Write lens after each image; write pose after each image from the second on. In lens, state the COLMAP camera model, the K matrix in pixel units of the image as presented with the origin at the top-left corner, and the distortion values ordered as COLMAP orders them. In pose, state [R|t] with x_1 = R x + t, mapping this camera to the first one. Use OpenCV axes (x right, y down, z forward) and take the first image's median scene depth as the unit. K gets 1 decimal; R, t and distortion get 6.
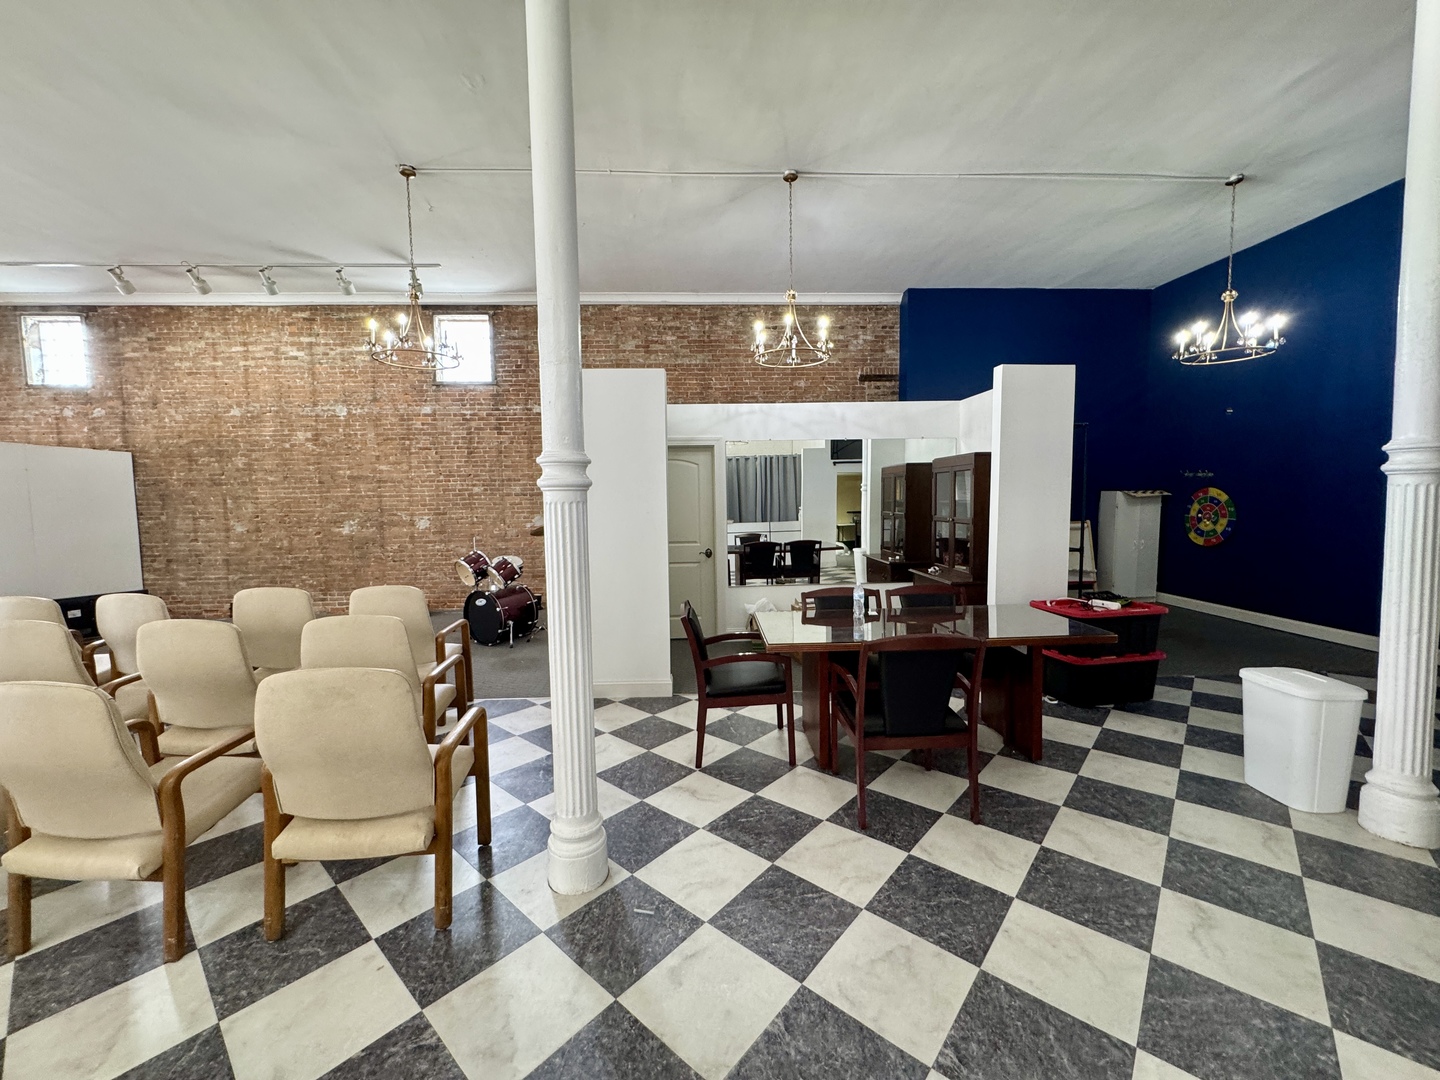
lens RADIAL K [[573.6, 0, 719.6], [0, 573.6, 538.4], [0, 0, 1]] dist [-0.003563, 0.000511]
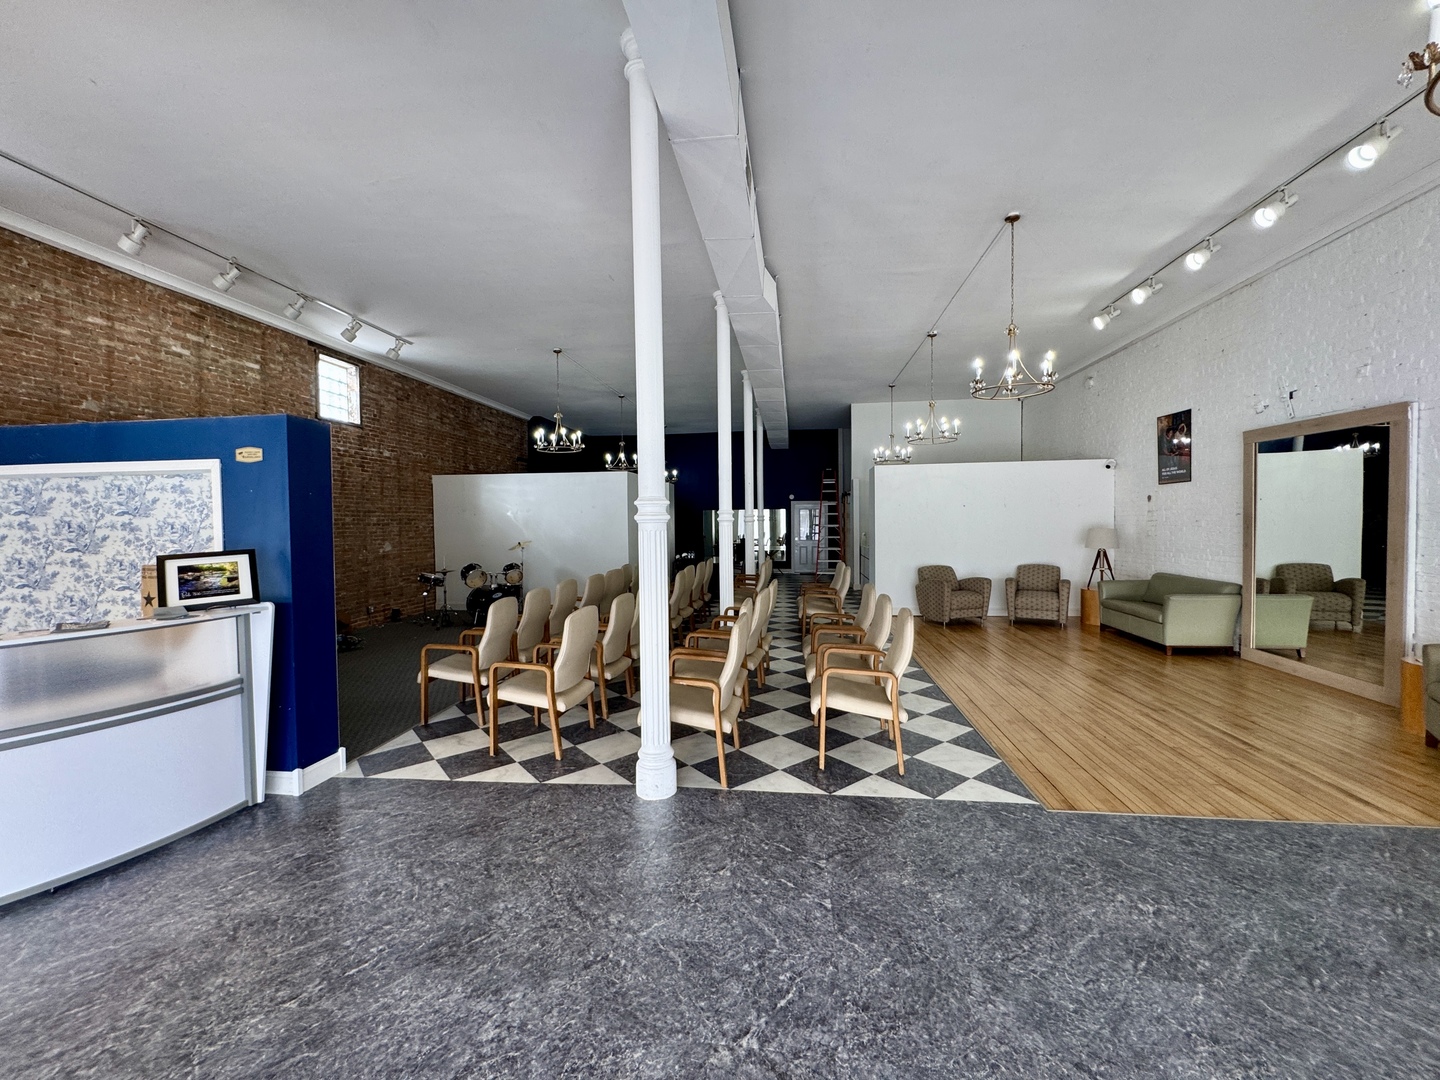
lens RADIAL K [[573.6, 0, 717.9], [0, 573.6, 541.8], [0, 0, 1]] dist [-0.003563, 0.000511]
pose [[0.183832, -0.021275, 0.982727, -1.412872], [0.080590, 0.996726, 0.006502, 0.007135], [-0.979649, 0.078003, 0.184944, 0.116168]]
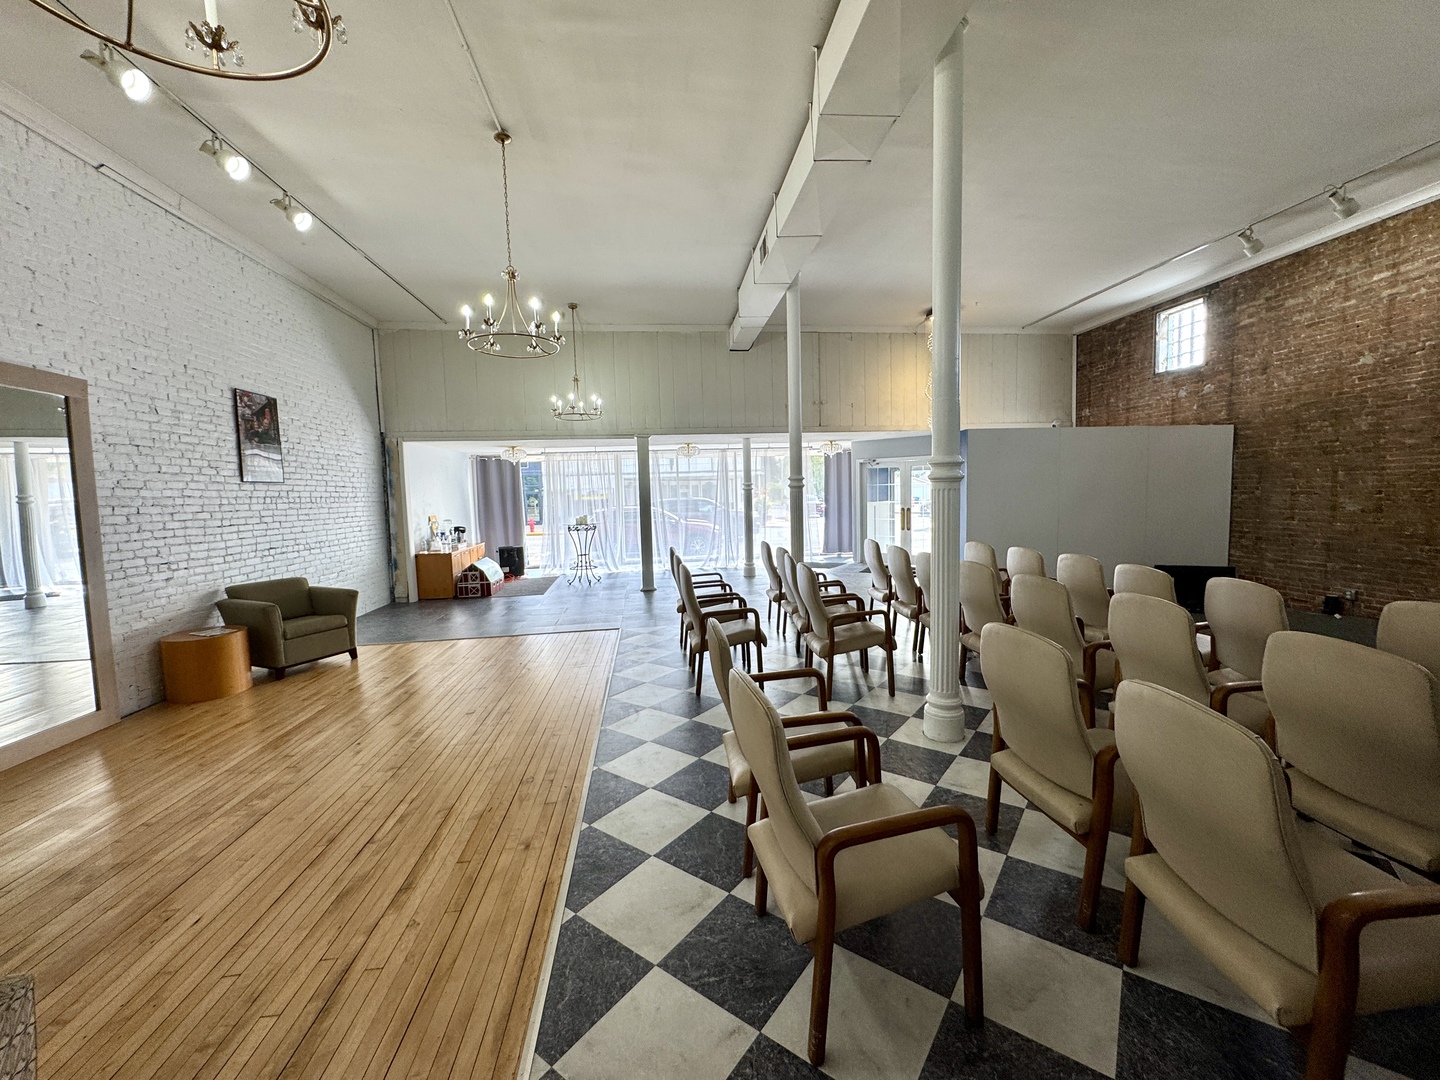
lens RADIAL K [[573.6, 0, 723.0], [0, 573.6, 538.8], [0, 0, 1]] dist [-0.003563, 0.000511]
pose [[0.073973, 0.093127, -0.992902, -0.104275], [-0.045100, 0.994924, 0.089957, -0.004920], [0.996240, 0.038125, 0.077798, 0.061101]]
